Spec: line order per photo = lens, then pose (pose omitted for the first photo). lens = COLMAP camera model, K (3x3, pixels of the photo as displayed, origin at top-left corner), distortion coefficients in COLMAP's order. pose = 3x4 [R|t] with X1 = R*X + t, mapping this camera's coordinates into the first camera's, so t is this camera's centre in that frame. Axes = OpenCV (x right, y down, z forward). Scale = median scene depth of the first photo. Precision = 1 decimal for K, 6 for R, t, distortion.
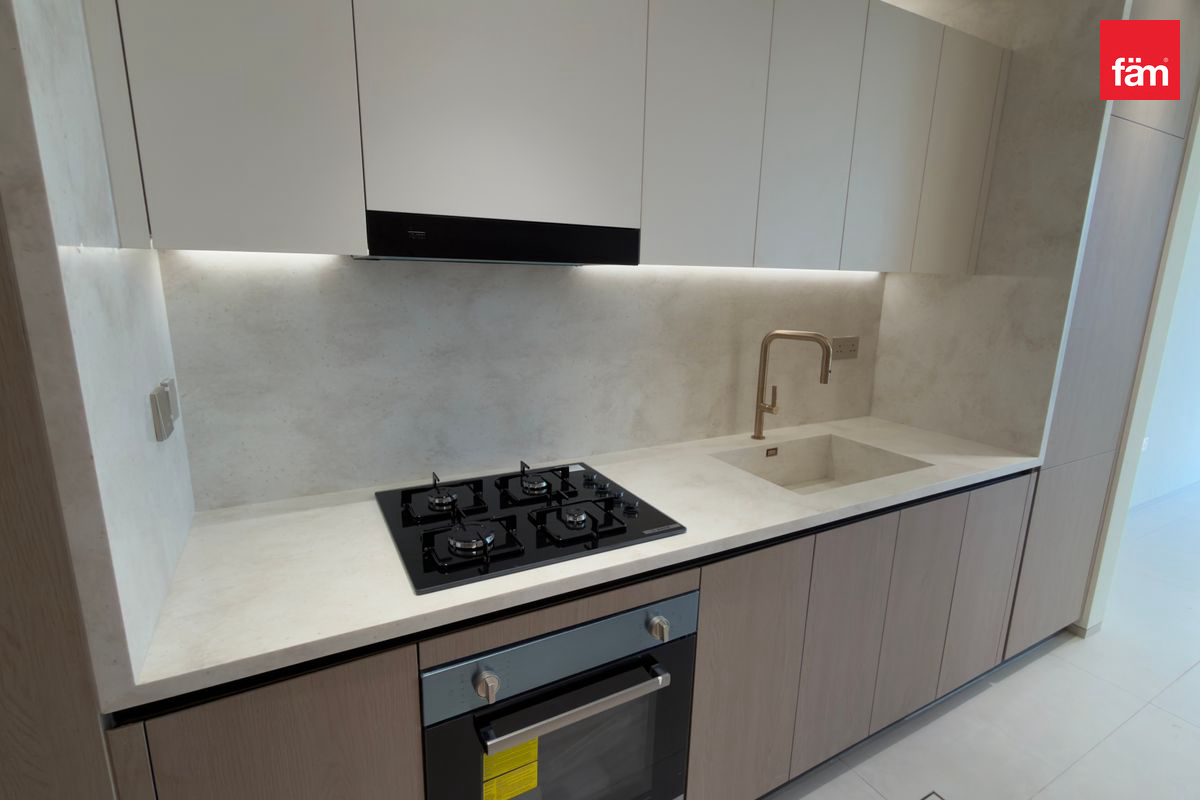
lens RADIAL K [[566.6, 0, 605.1], [0, 566.6, 404.2], [0, 0, 1]] dist [0.003750, -0.000832]
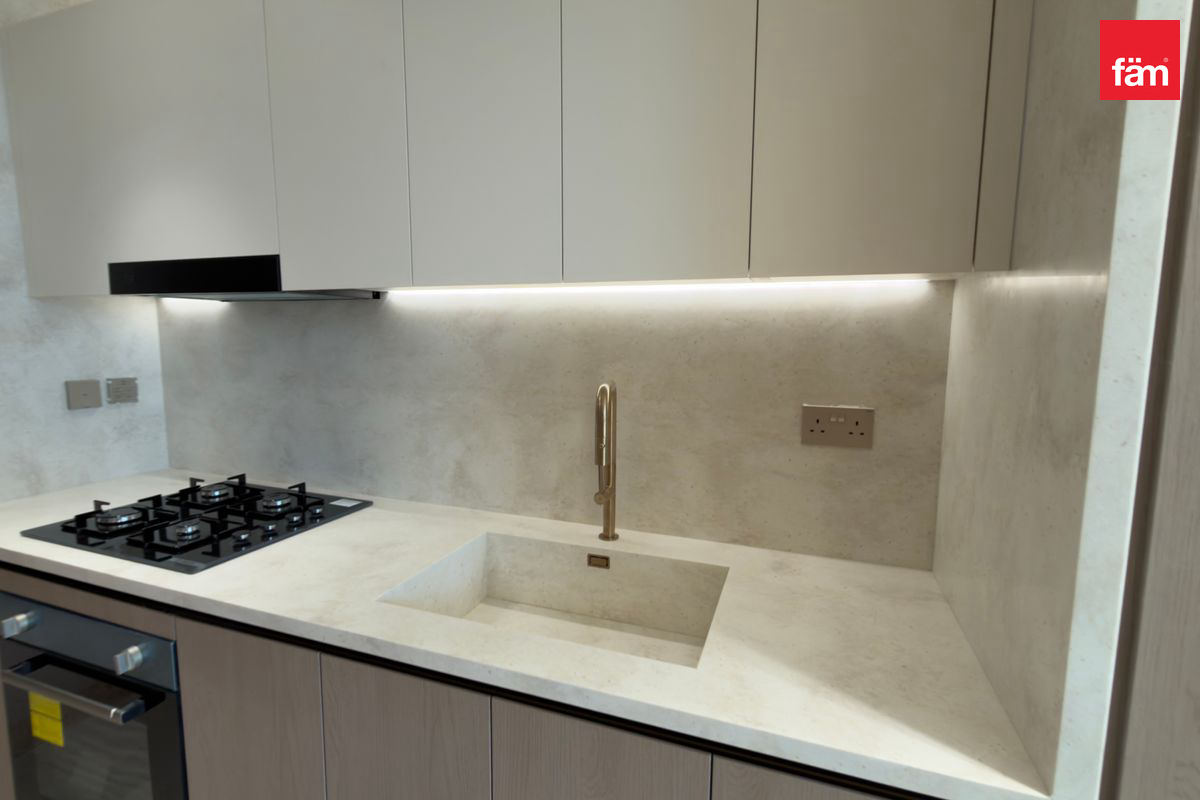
lens RADIAL K [[566.6, 0, 599.8], [0, 566.6, 401.8], [0, 0, 1]] dist [0.003750, -0.000832]
pose [[0.658258, 0.074767, -0.749070, 0.796472], [-0.161173, 0.985979, -0.043220, -0.072939], [0.735336, 0.149179, 0.661079, 0.544771]]
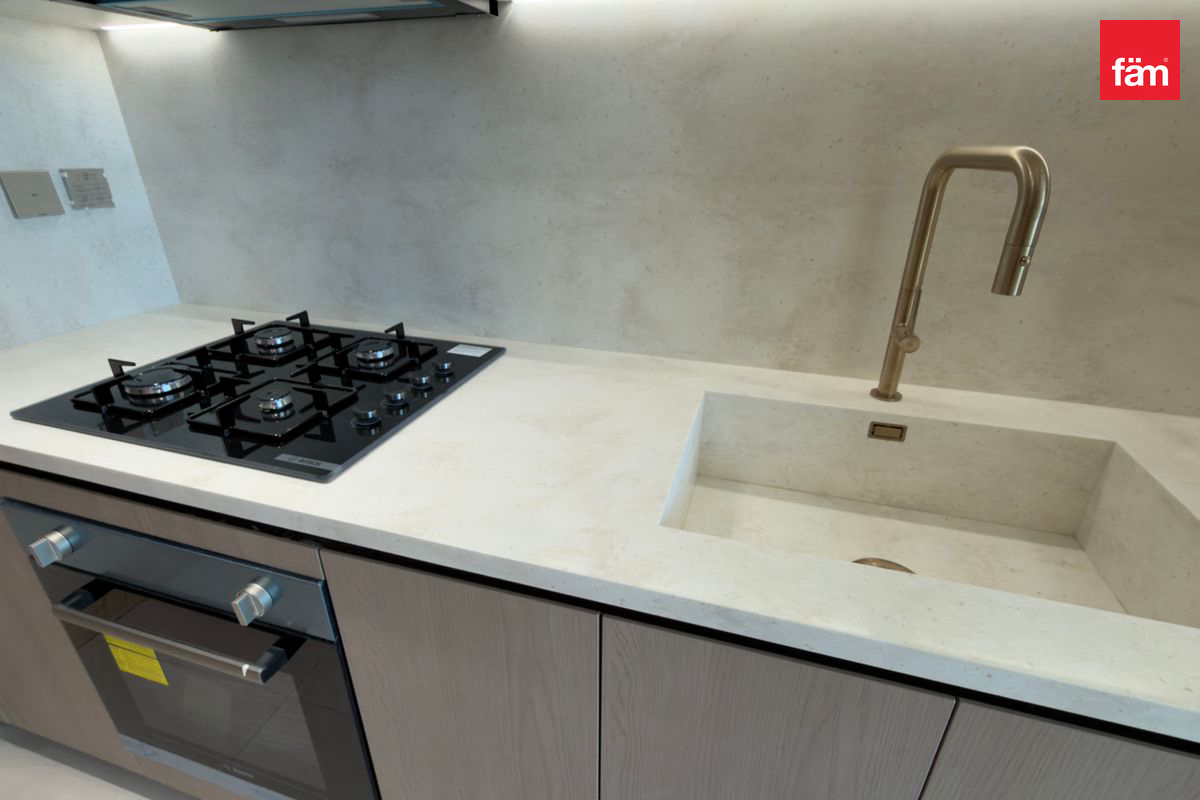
lens RADIAL K [[566.6, 0, 599.5], [0, 566.6, 398.7], [0, 0, 1]] dist [0.003750, -0.000832]
pose [[0.692466, 0.284622, -0.662934, 0.439961], [-0.146551, 0.955226, 0.257033, -0.026372], [0.706409, -0.080833, 0.703173, 0.521097]]
